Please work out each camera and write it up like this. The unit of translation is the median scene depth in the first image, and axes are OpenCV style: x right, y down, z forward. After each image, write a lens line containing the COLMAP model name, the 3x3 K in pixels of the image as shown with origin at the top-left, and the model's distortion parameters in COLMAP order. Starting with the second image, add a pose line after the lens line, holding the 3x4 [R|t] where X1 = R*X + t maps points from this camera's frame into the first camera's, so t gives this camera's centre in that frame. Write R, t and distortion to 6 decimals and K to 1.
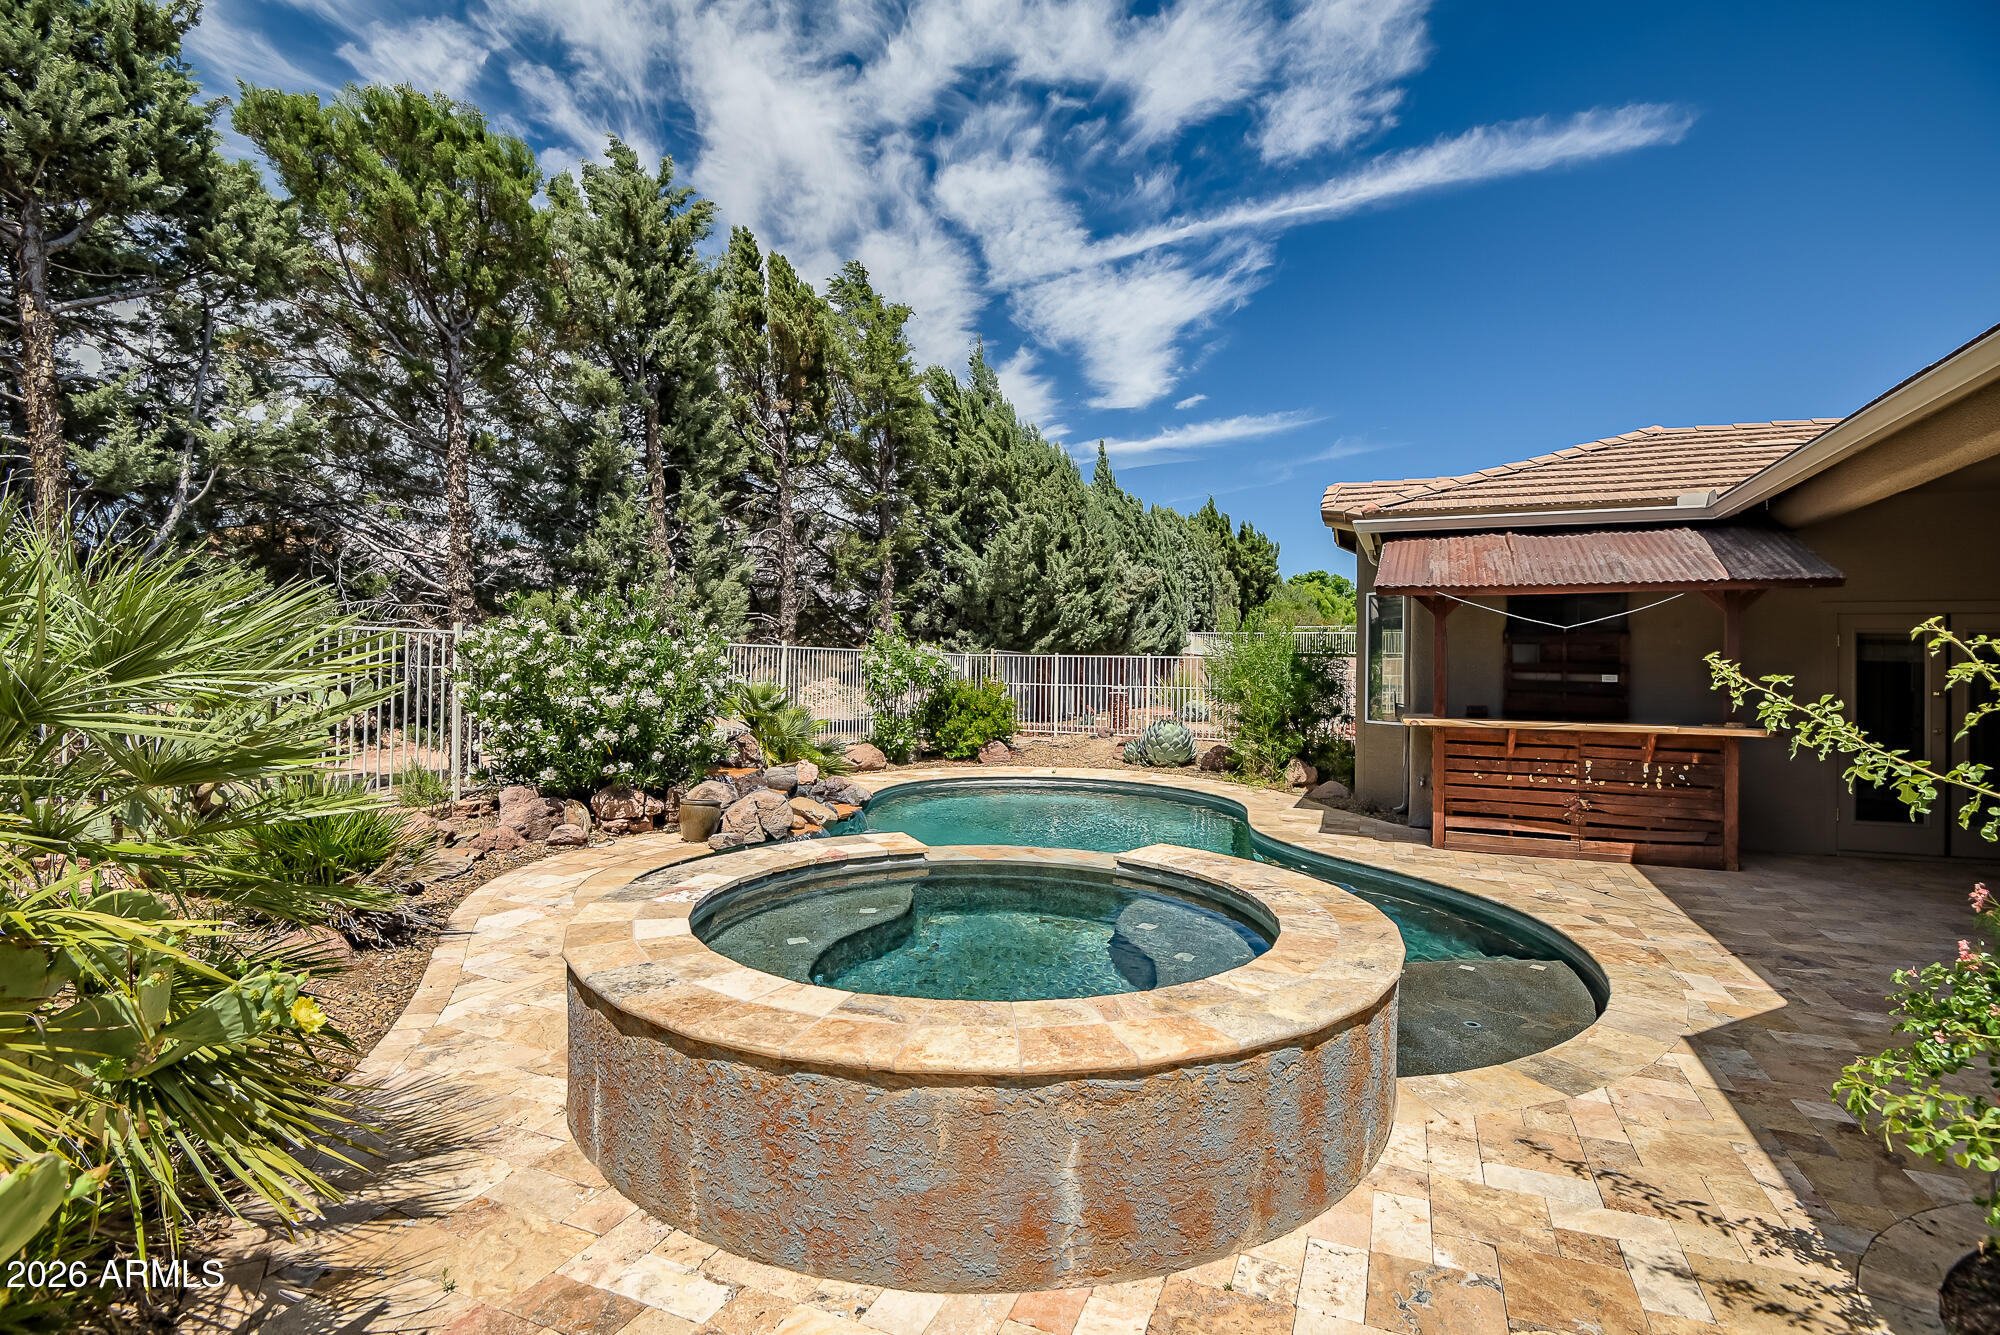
lens RADIAL K [[916.0, 0, 1005.6], [0, 916.0, 652.7], [0, 0, 1]] dist [-0.001416, -0.024345]
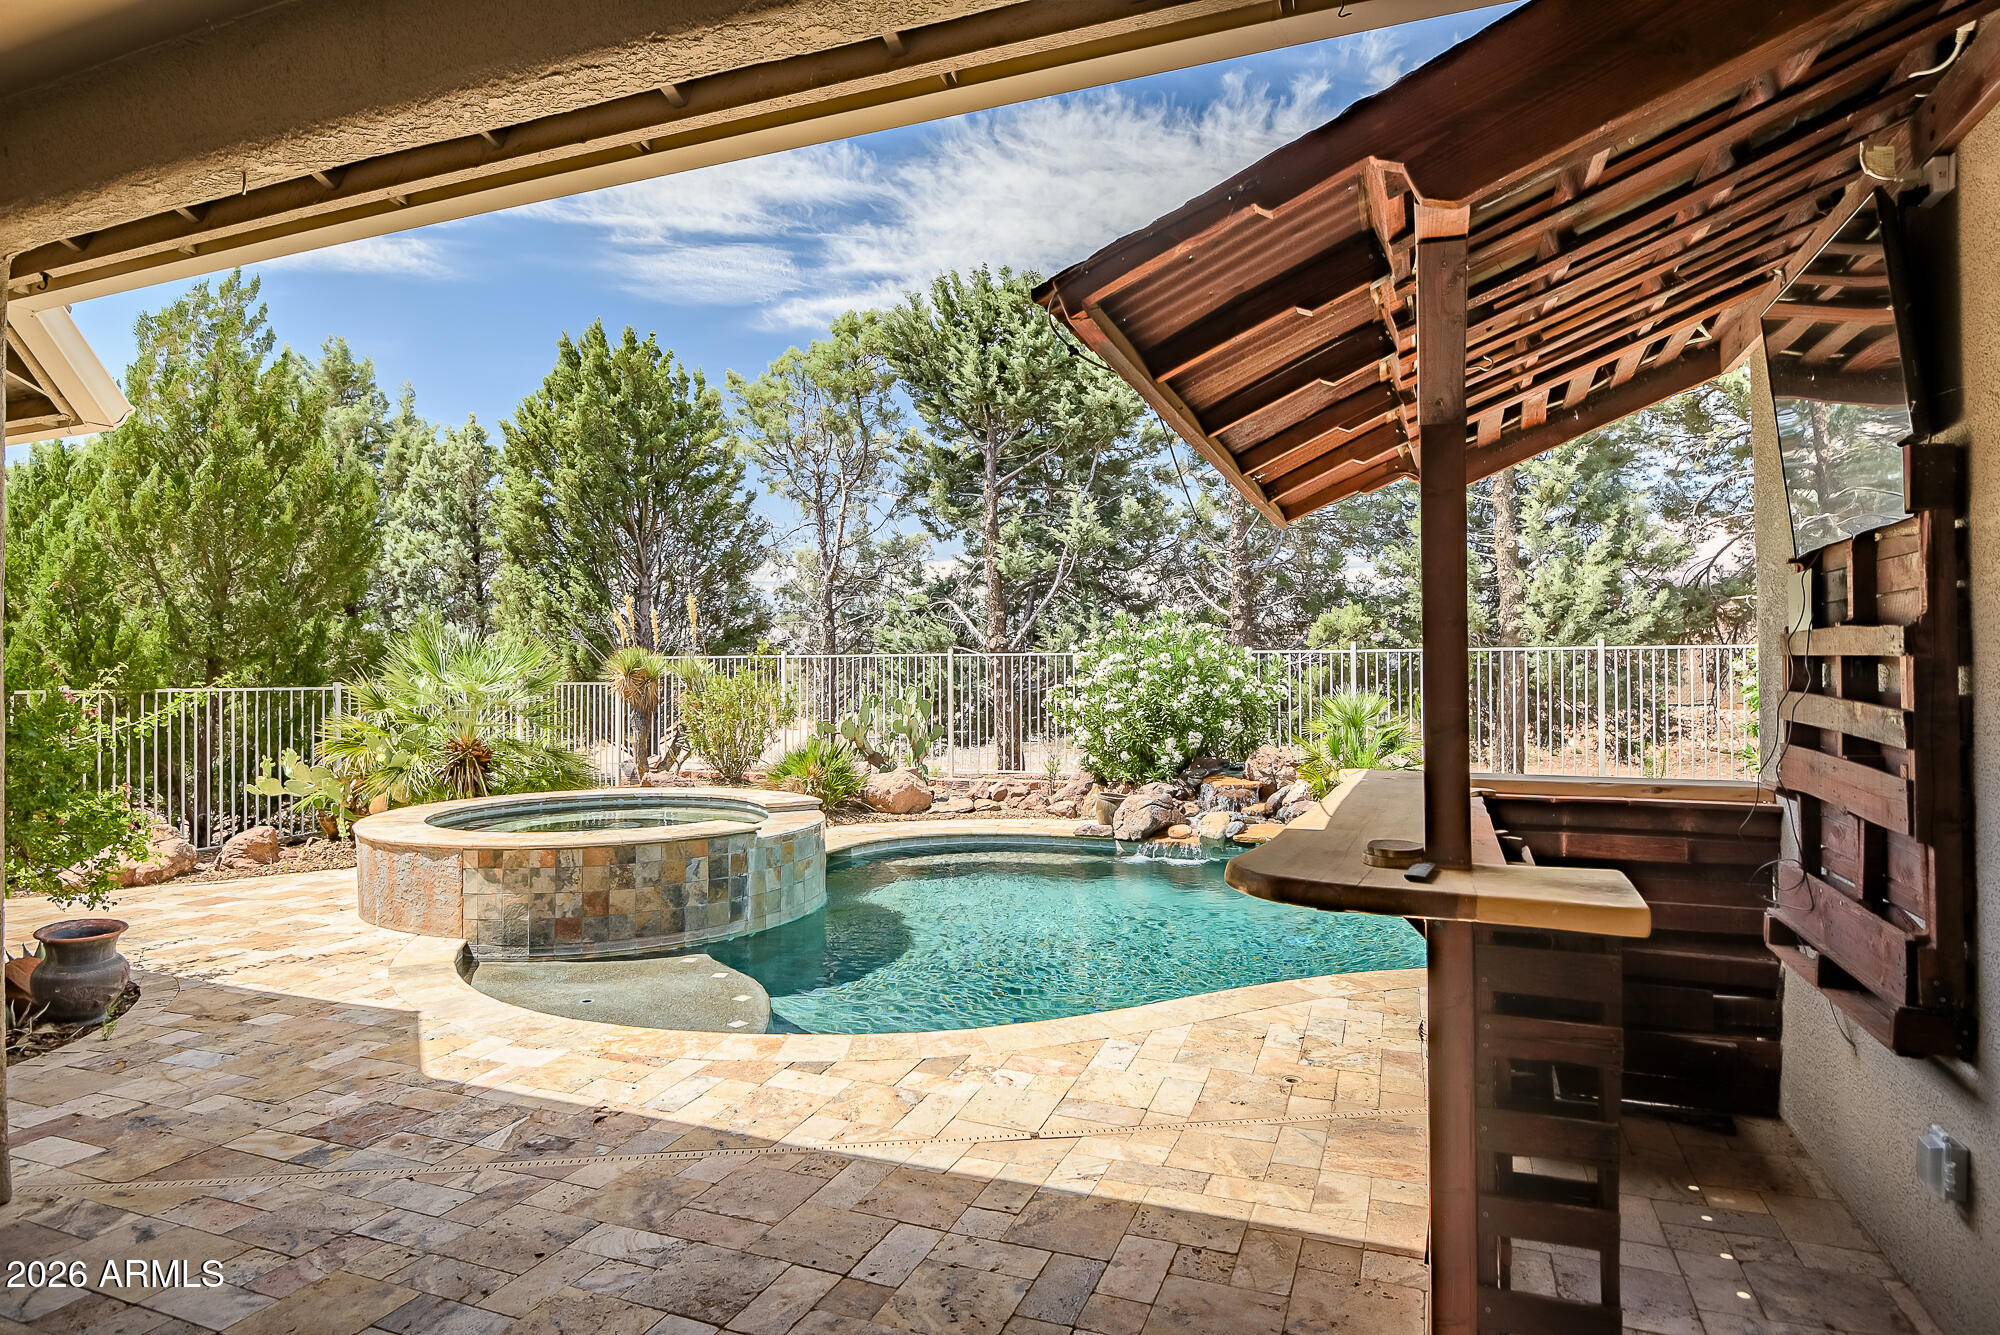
lens RADIAL K [[1100.7, 0, 1000.0], [0, 1100.7, 667.5], [0, 0, 1]] dist [0.016032, -0.030273]
pose [[0.049278, -0.021973, -0.998543, 1.001368], [0.024707, 0.999479, -0.020774, 0.026442], [0.998479, -0.023648, 0.049795, 0.775221]]
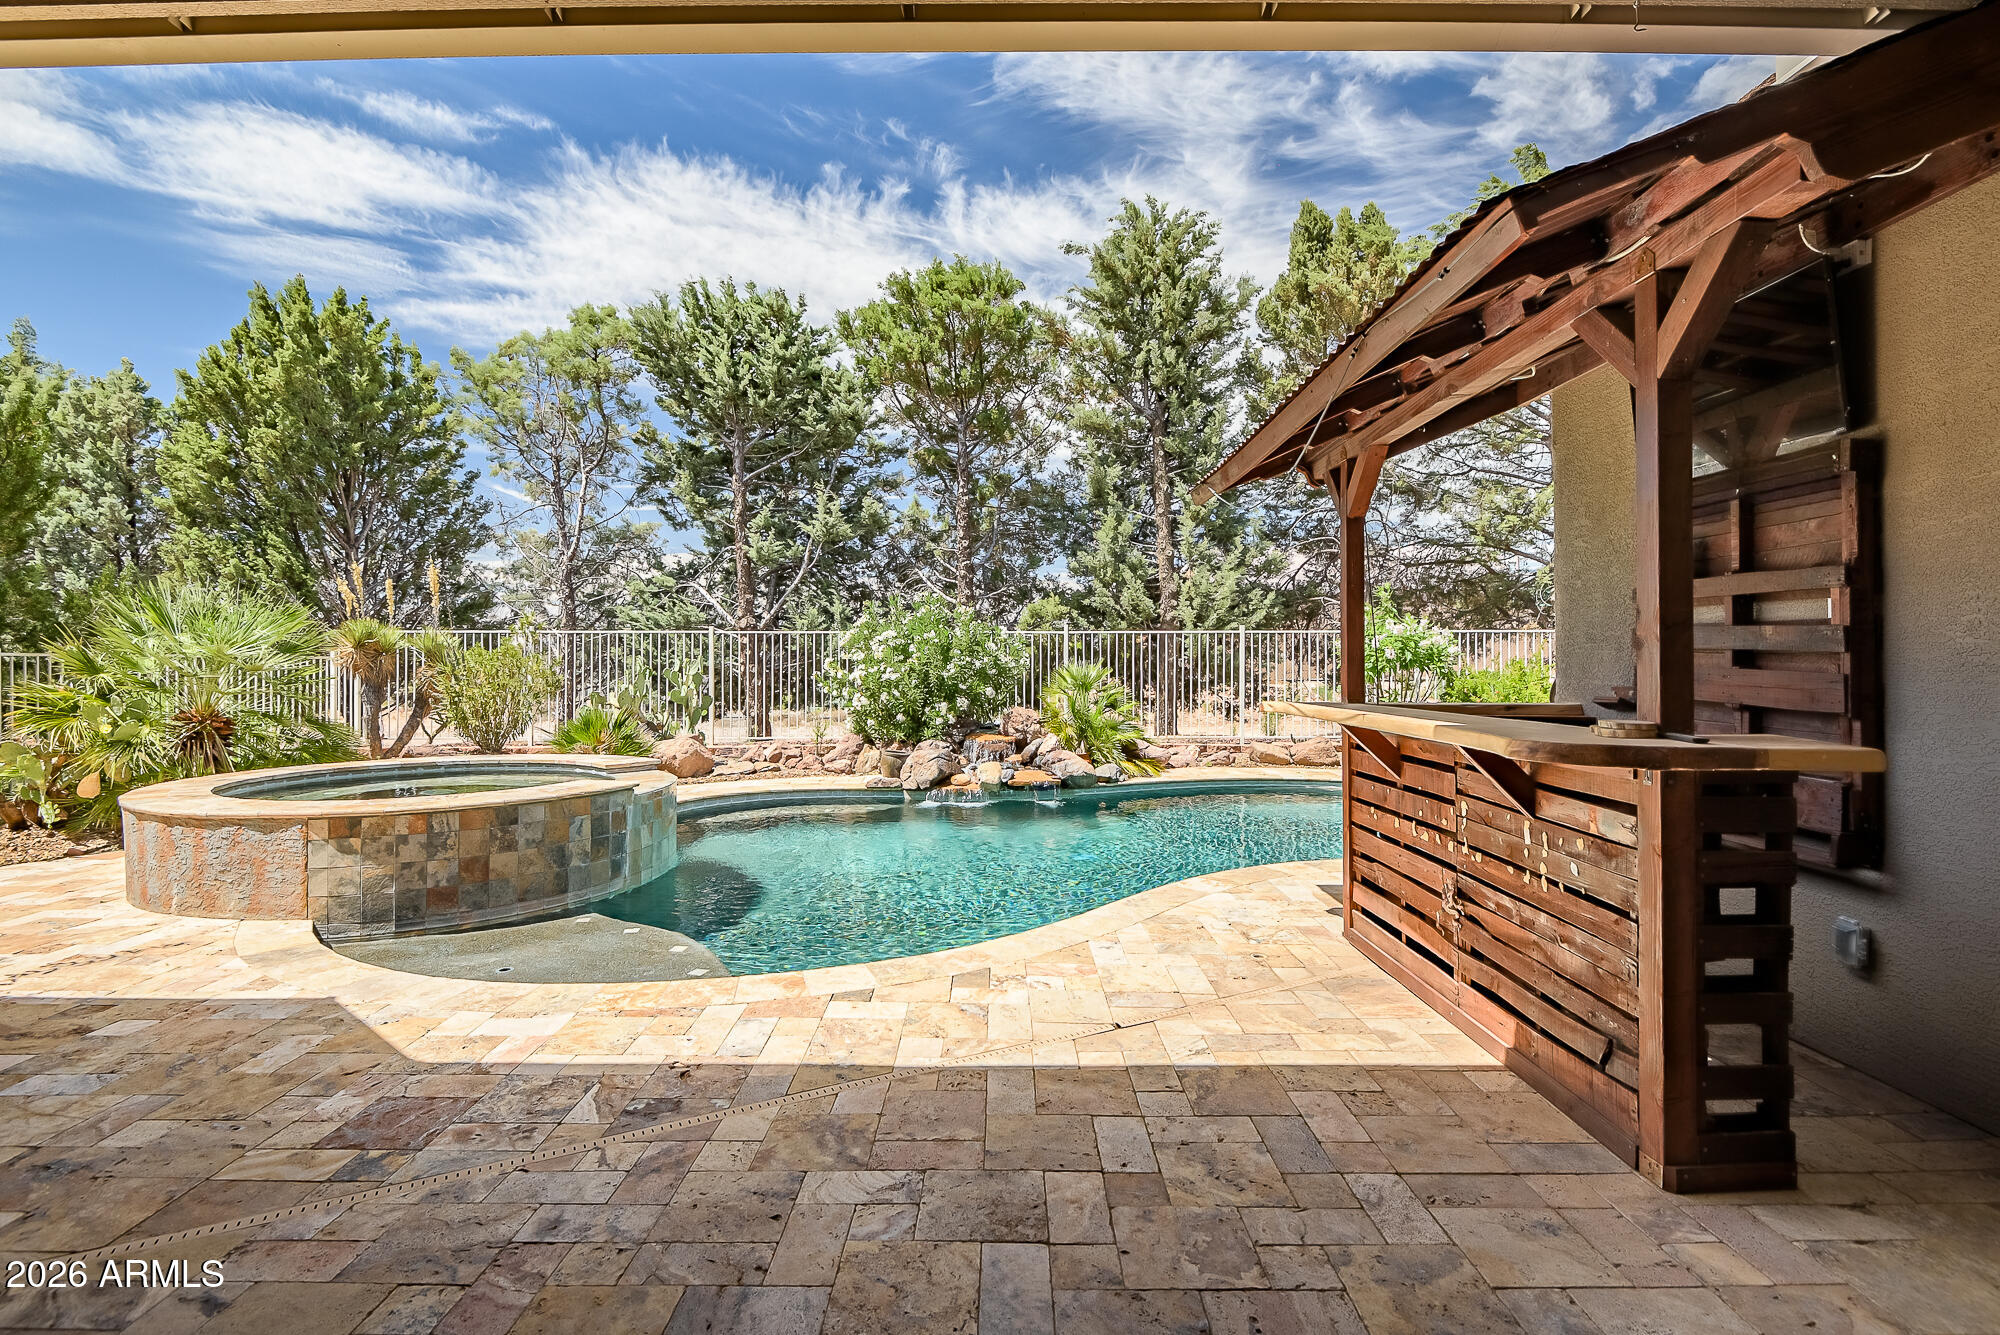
lens RADIAL K [[925.2, 0, 997.8], [0, 925.2, 668.9], [0, 0, 1]] dist [0.020331, -0.024848]
pose [[0.405127, -0.012374, -0.914177, 0.908452], [0.024862, 0.999688, -0.002514, 0.047911], [0.913922, -0.021710, 0.405308, 0.588403]]
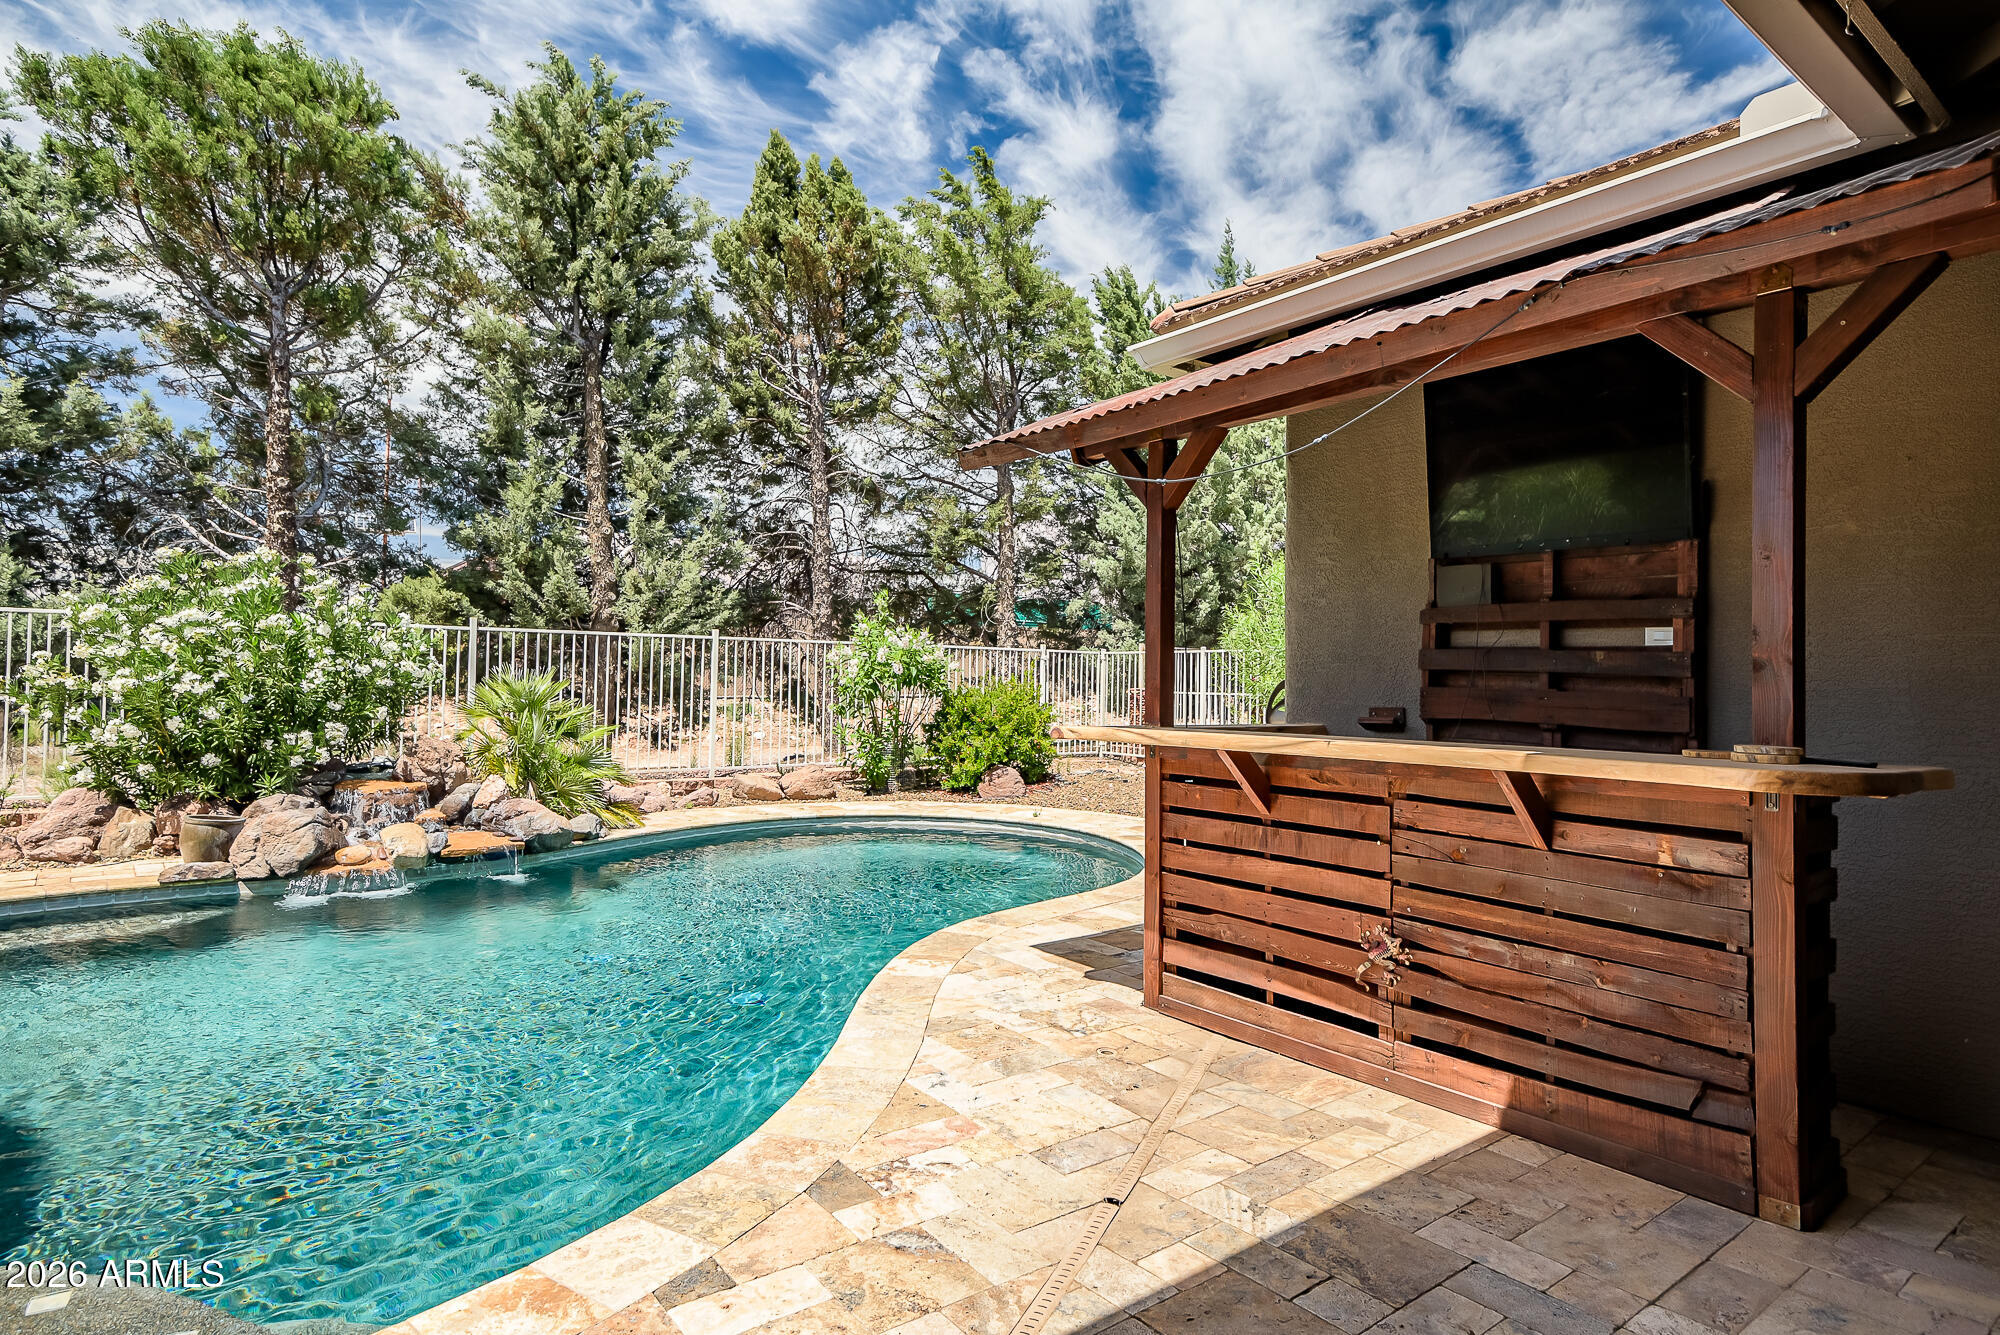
lens RADIAL K [[1068.7, 0, 1000.0], [0, 1068.7, 667.5], [0, 0, 1]] dist [0.056539, -0.035570]
pose [[0.885509, -0.010931, -0.464494, 0.666737], [0.008984, 0.999939, -0.006405, 0.044917], [0.464536, 0.001499, 0.885553, 0.487291]]
